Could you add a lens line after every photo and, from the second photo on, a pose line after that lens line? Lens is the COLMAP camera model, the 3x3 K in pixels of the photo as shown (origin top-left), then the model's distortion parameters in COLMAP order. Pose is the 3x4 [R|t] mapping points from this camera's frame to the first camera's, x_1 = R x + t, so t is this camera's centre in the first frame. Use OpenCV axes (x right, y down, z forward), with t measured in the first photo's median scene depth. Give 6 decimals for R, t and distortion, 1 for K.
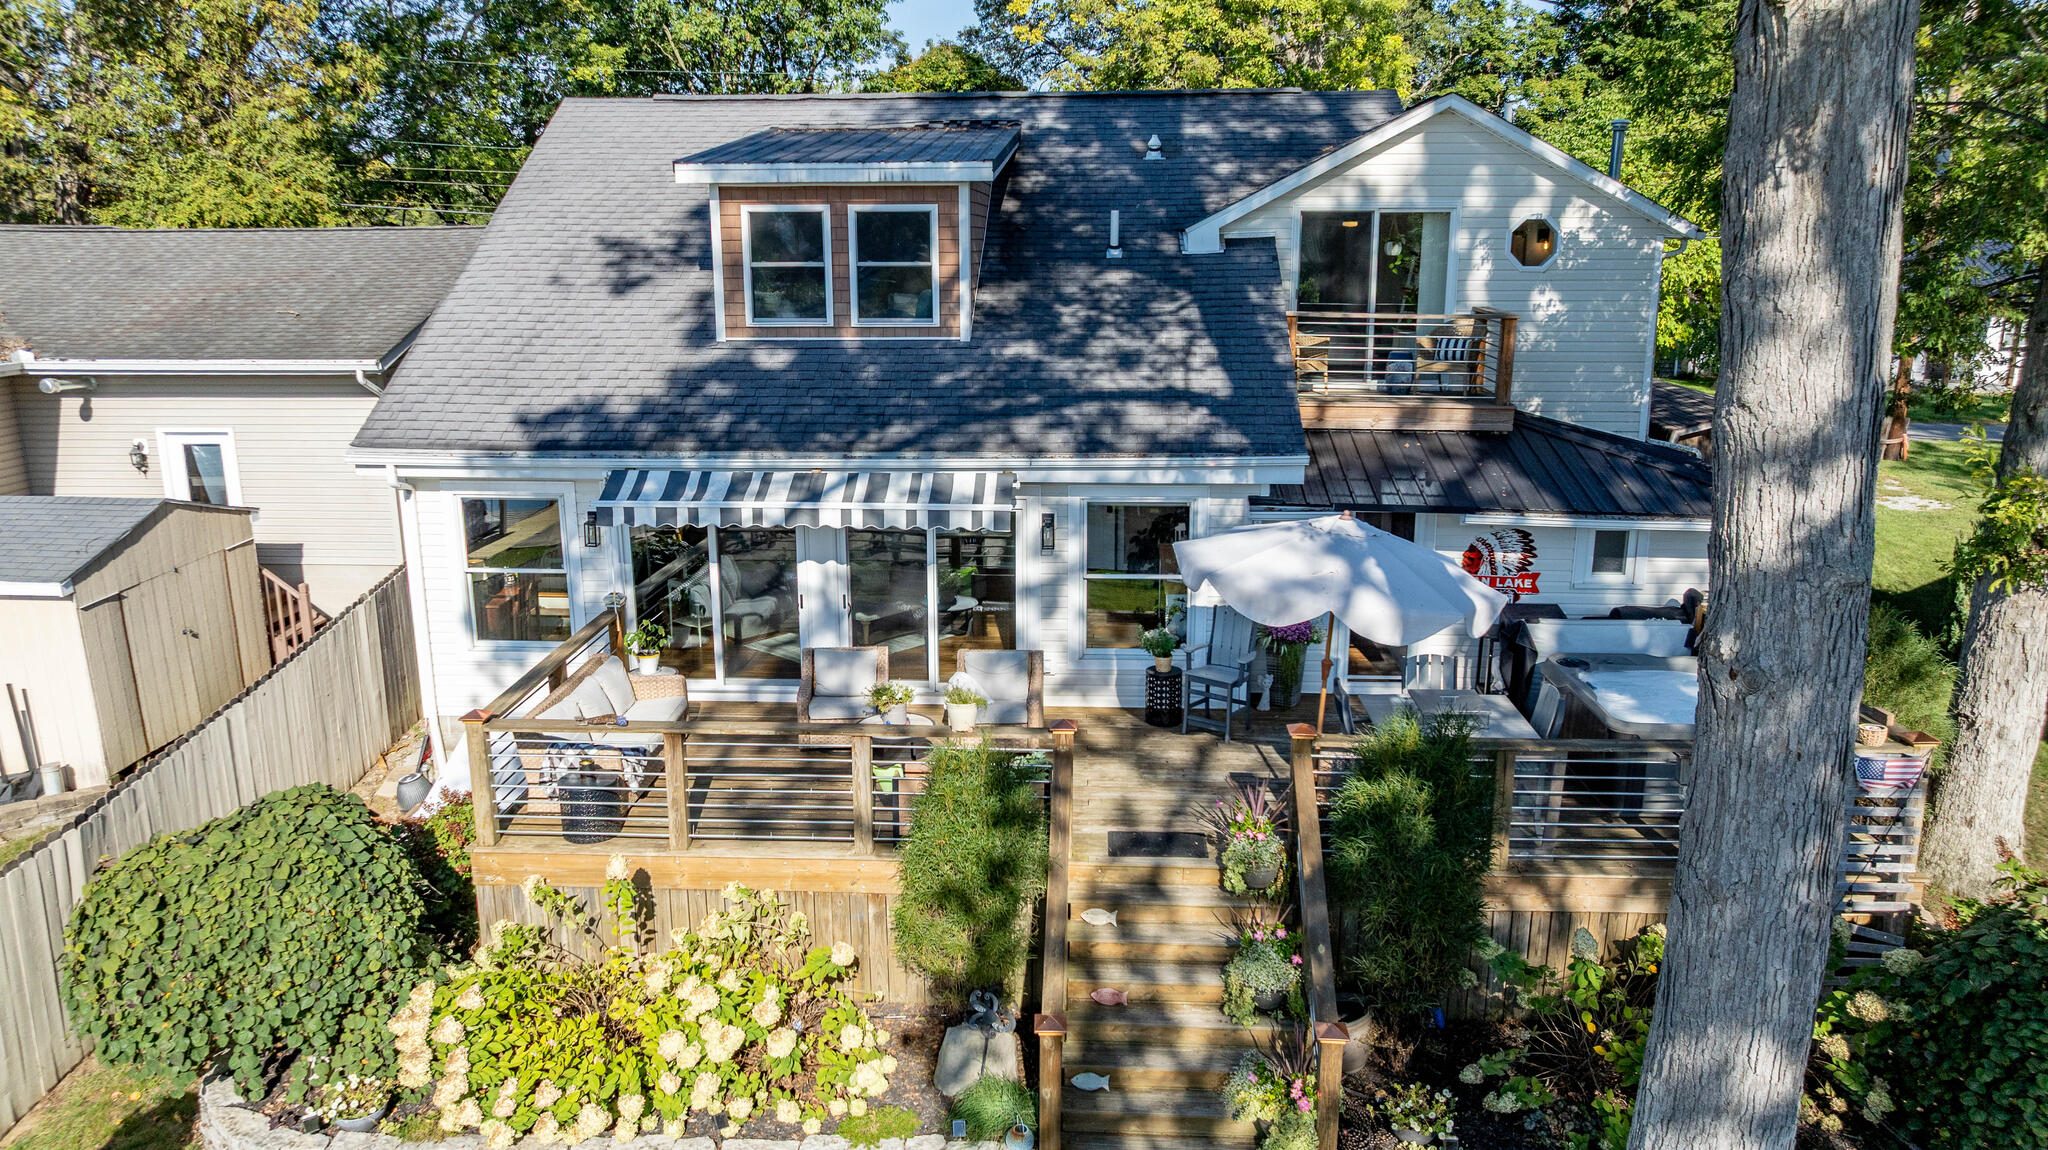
lens RADIAL K [[1471.4, 0, 1011.8], [0, 1471.4, 583.5], [0, 0, 1]] dist [-0.027173, 0.014808]
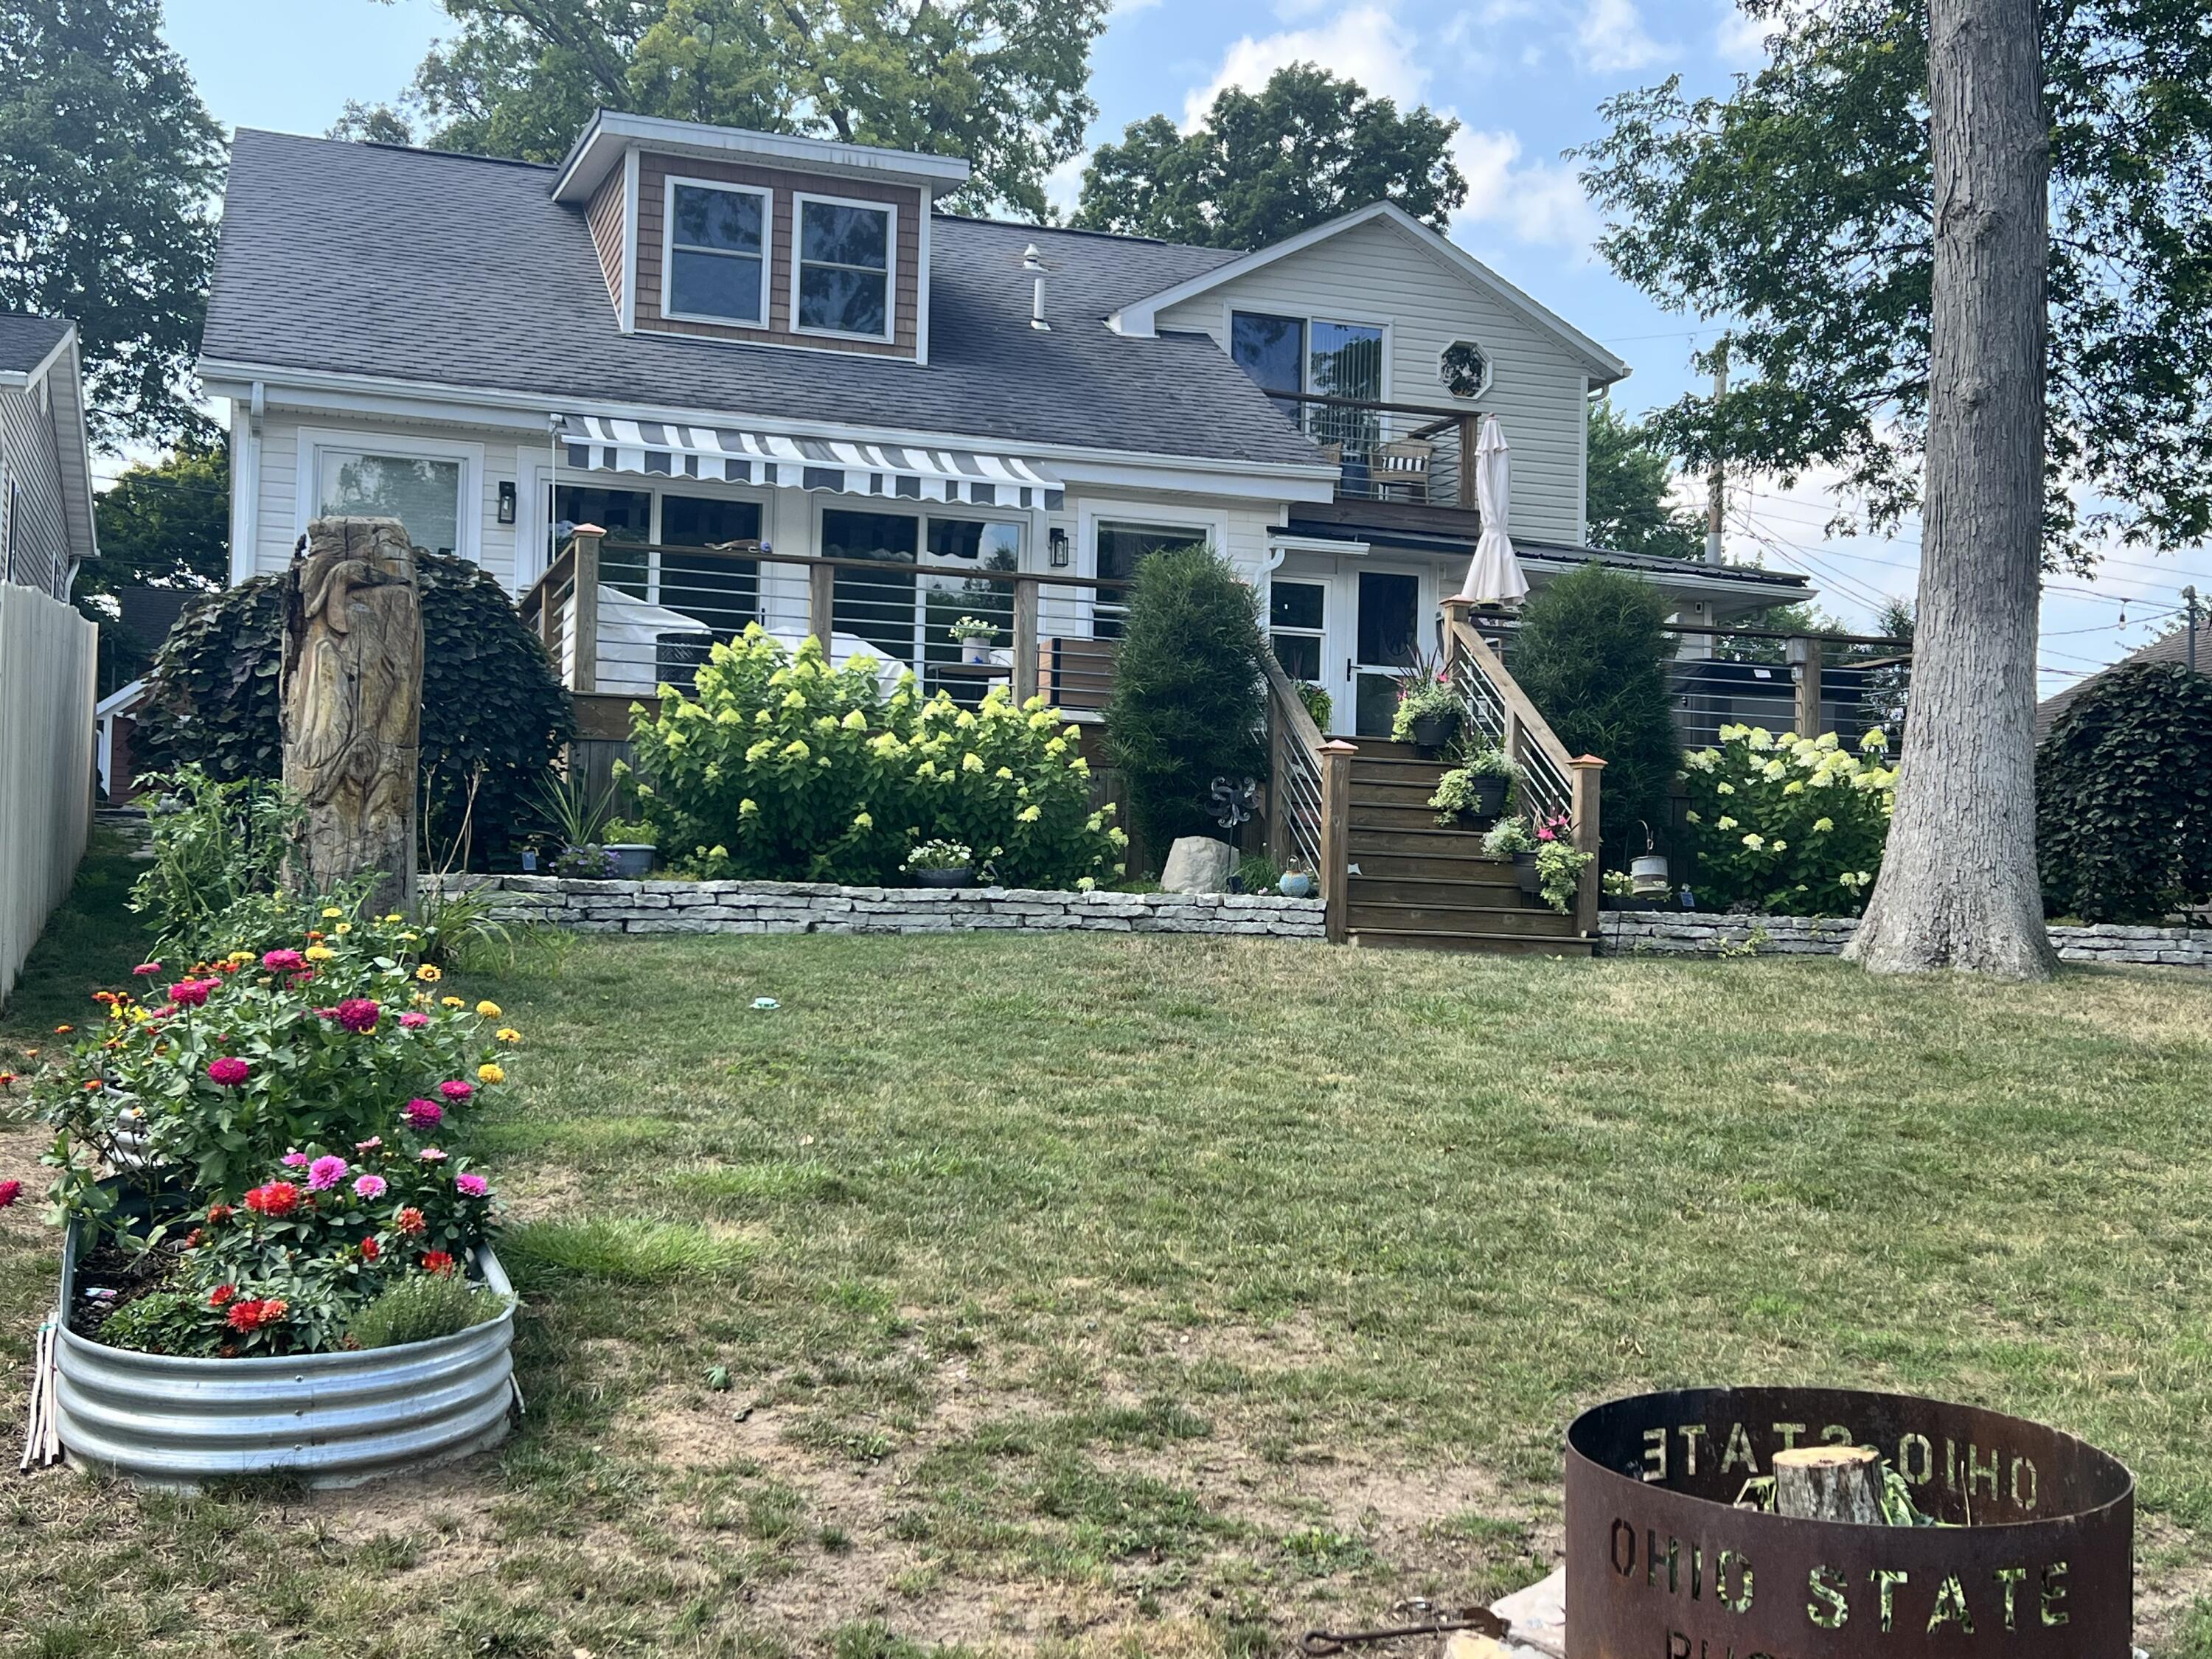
lens RADIAL K [[2522.2, 0, 1101.1], [0, 2522.2, 848.2], [0, 0, 1]] dist [0.031407, 0.000000]
pose [[0.926748, 0.044463, 0.373044, -0.477861], [0.062678, 0.960756, -0.270221, 0.517476], [-0.370419, 0.273809, 0.887592, -0.268188]]
